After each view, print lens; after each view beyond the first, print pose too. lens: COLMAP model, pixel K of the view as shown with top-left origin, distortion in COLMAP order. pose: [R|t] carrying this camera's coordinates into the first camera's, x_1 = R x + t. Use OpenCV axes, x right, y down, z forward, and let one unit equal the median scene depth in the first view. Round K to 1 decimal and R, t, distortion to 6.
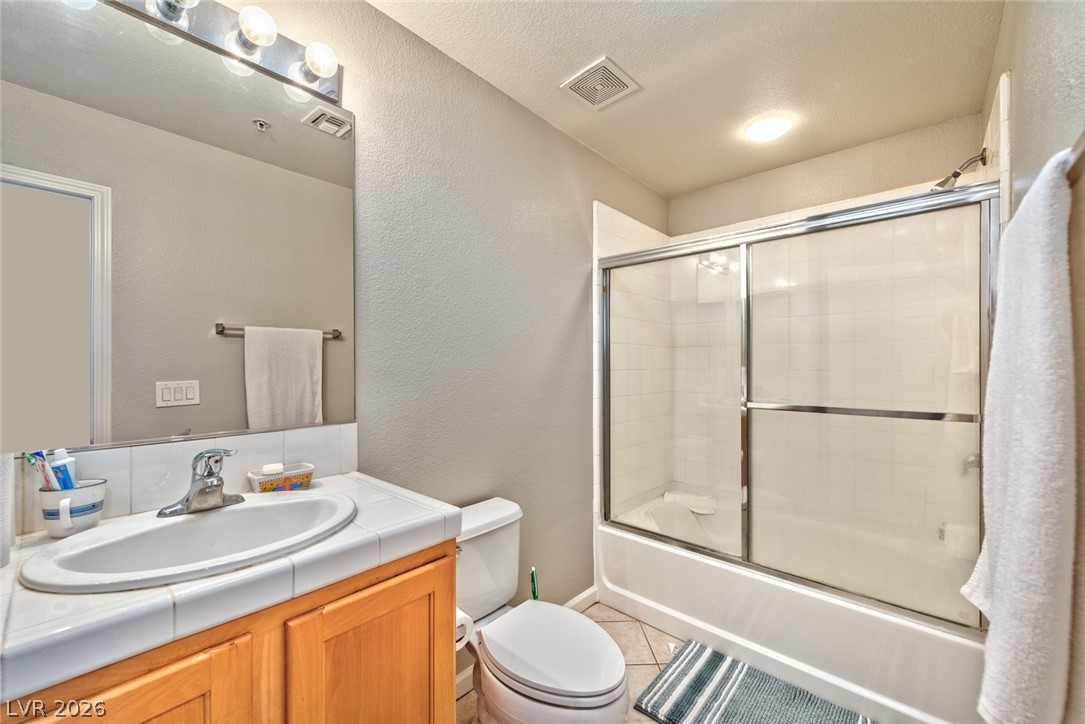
lens RADIAL K [[429.1, 0, 541.5], [0, 429.1, 366.7], [0, 0, 1]] dist [0.012198, -0.000667]
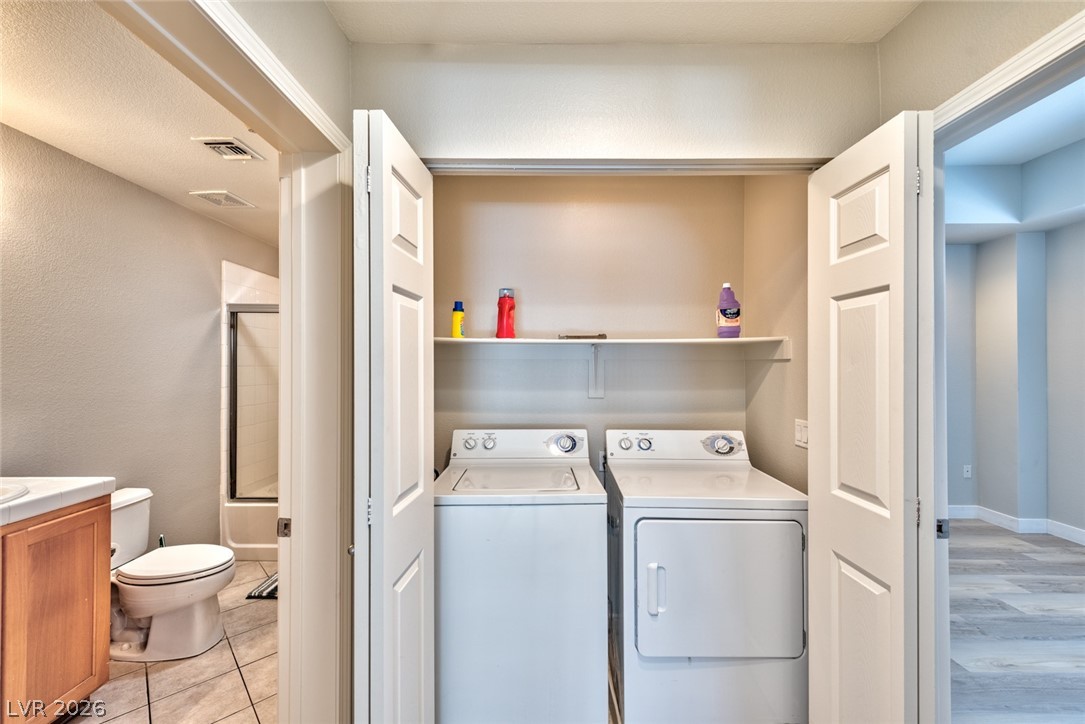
lens RADIAL K [[429.1, 0, 541.7], [0, 429.1, 365.9], [0, 0, 1]] dist [0.012198, -0.000667]
pose [[0.746550, 0.005302, 0.665308, -0.029777], [-0.003828, 0.999986, -0.003674, -0.058025], [-0.665318, 0.000196, 0.746560, -0.669716]]
